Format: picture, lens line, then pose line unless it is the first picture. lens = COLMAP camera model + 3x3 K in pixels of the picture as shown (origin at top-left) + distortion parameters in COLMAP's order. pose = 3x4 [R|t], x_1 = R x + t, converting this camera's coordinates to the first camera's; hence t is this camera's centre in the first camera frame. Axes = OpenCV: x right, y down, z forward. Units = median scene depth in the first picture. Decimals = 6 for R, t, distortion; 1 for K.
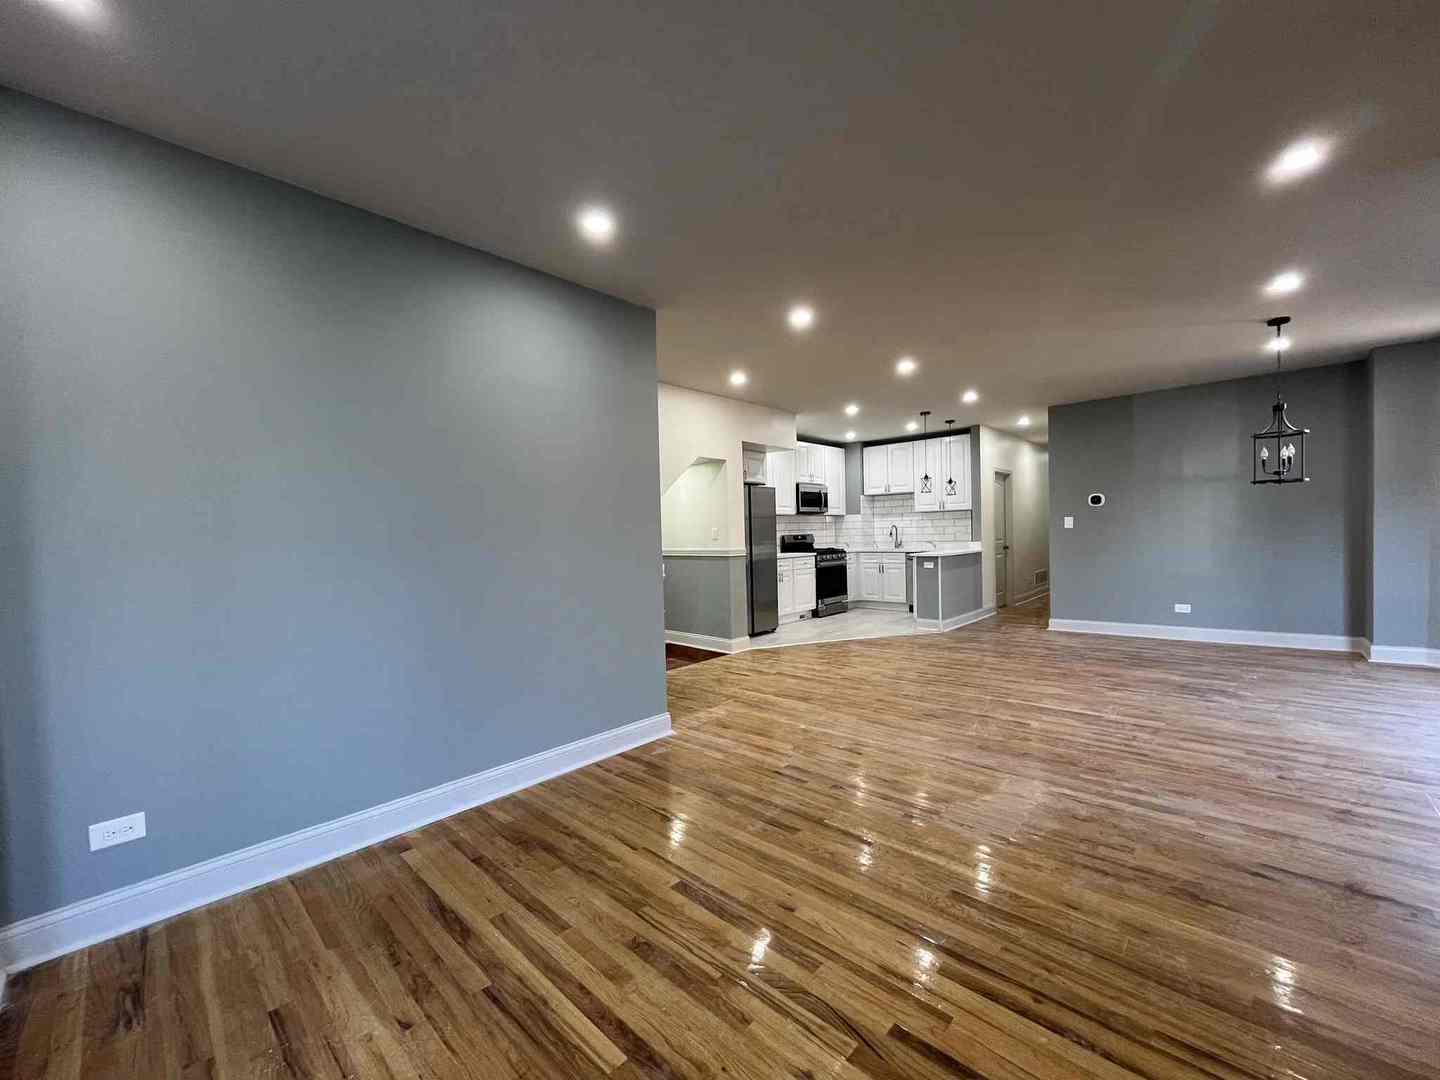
lens RADIAL K [[582.7, 0, 726.5], [0, 582.7, 549.1], [0, 0, 1]] dist [0.000063, 0.000188]
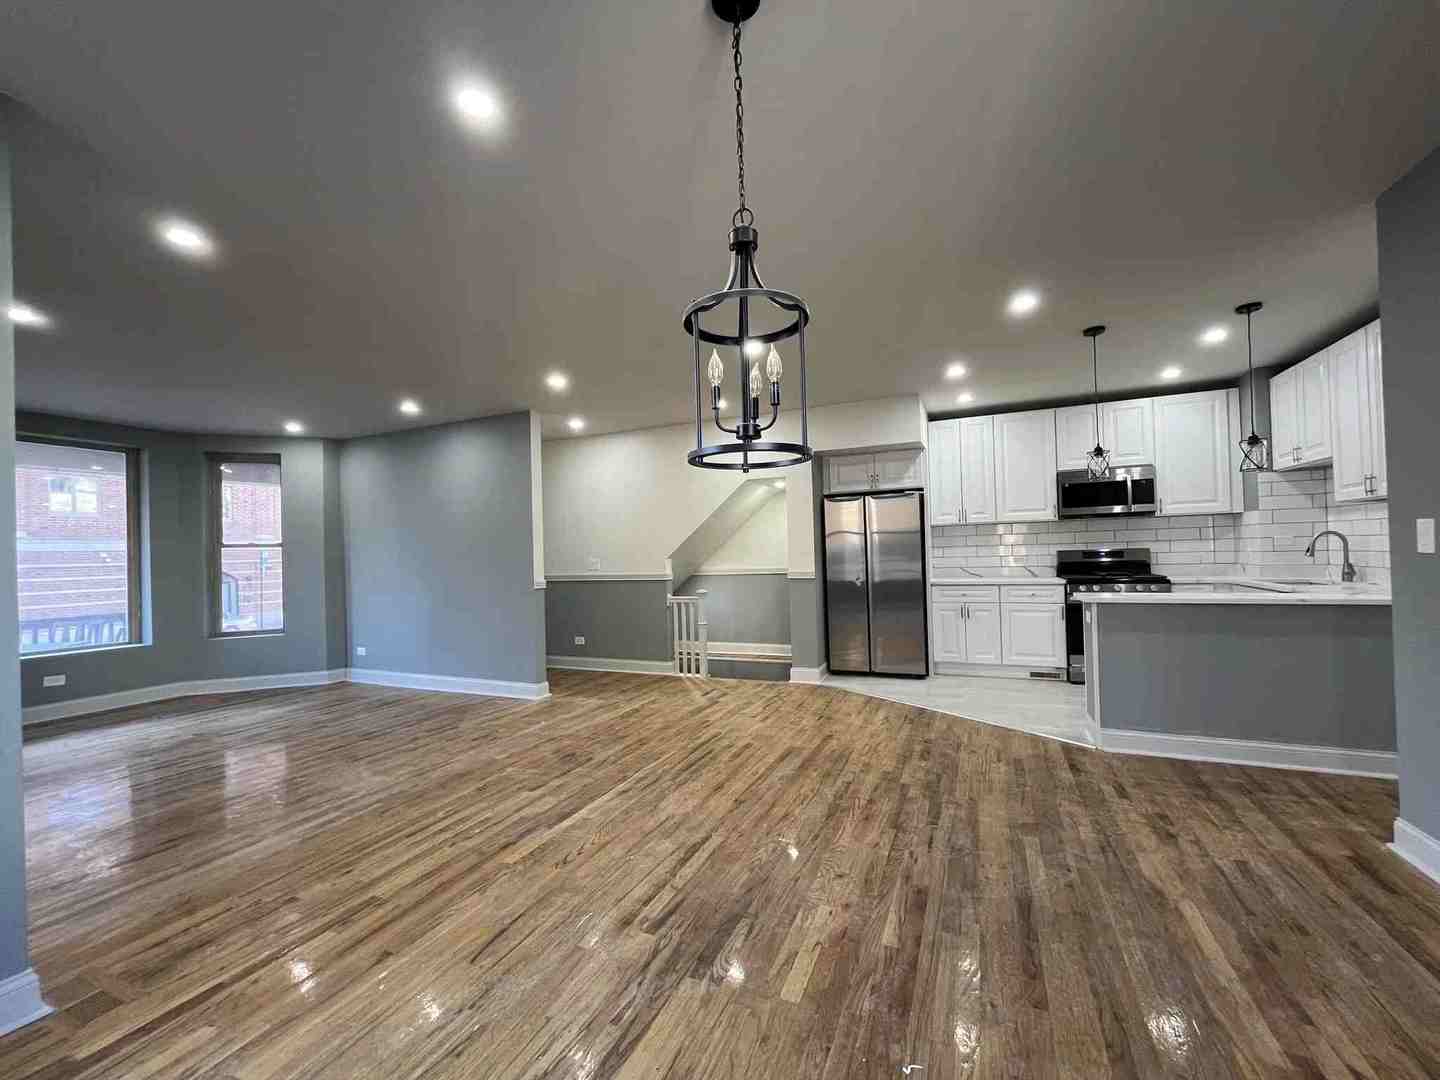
lens RADIAL K [[582.7, 0, 718.0], [0, 582.7, 543.2], [0, 0, 1]] dist [0.000063, 0.000188]
pose [[0.315112, 0.004269, -0.949045, 1.203216], [-0.003995, 0.999987, 0.003172, -0.065563], [0.949046, 0.002791, 0.315125, 0.824724]]
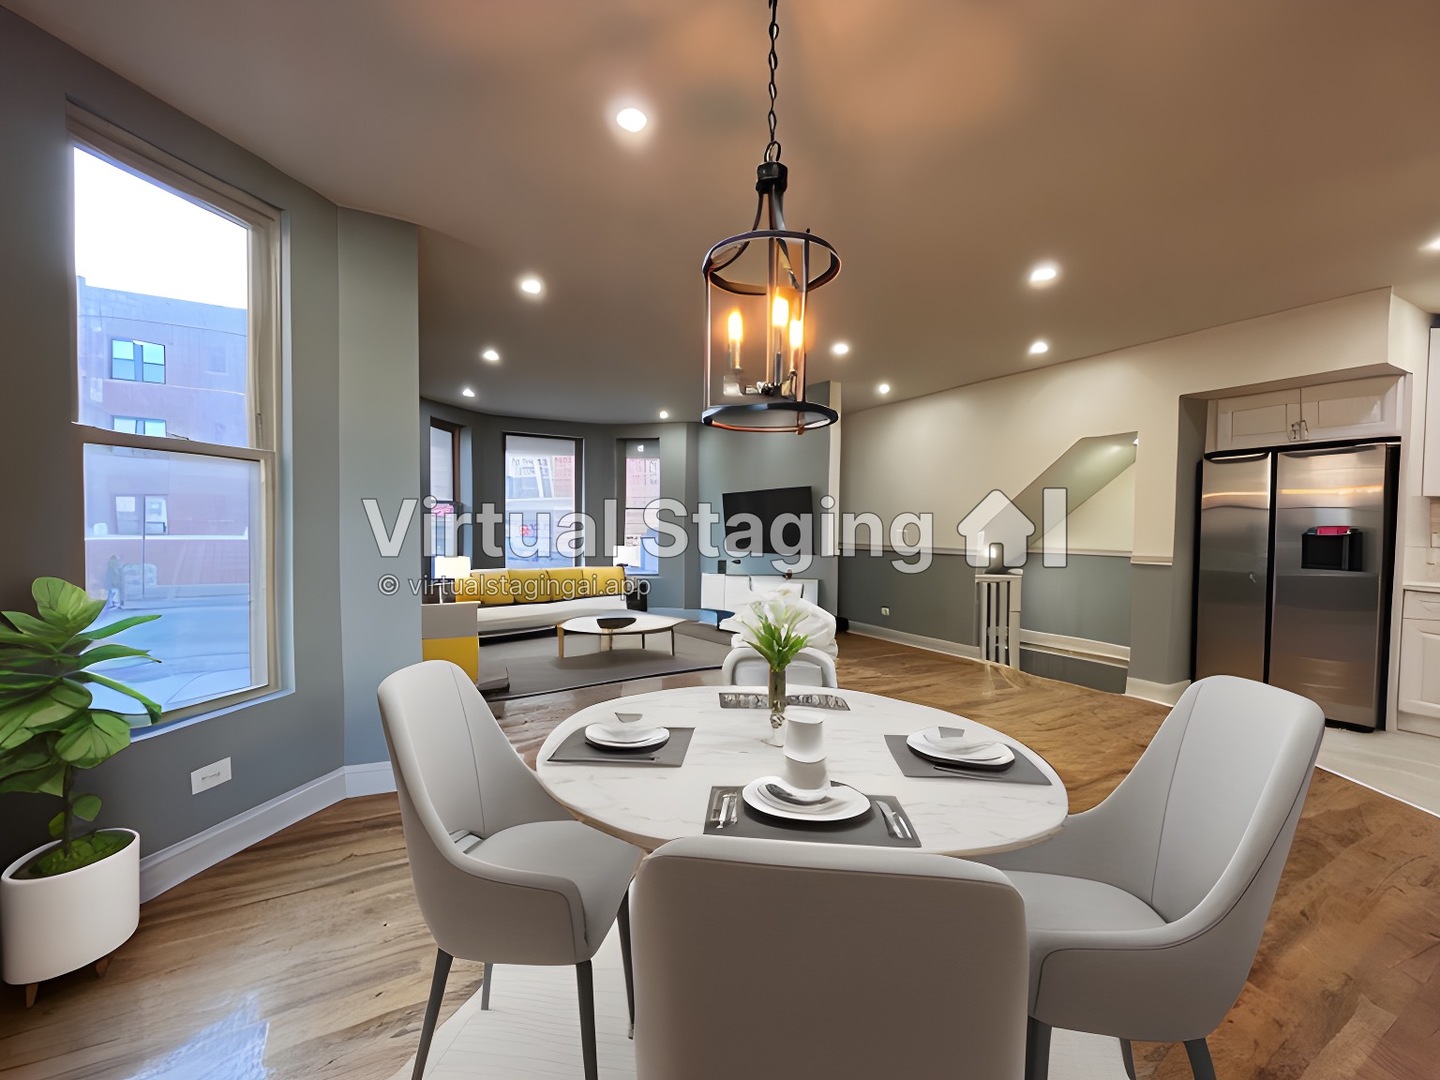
lens RADIAL K [[582.7, 0, 722.7], [0, 582.7, 542.1], [0, 0, 1]] dist [0.000063, 0.000188]
pose [[-0.308833, 0.054339, -0.949563, 1.196457], [-0.024540, 0.997579, 0.065068, -0.068291], [0.950800, 0.043398, -0.306752, 1.020325]]
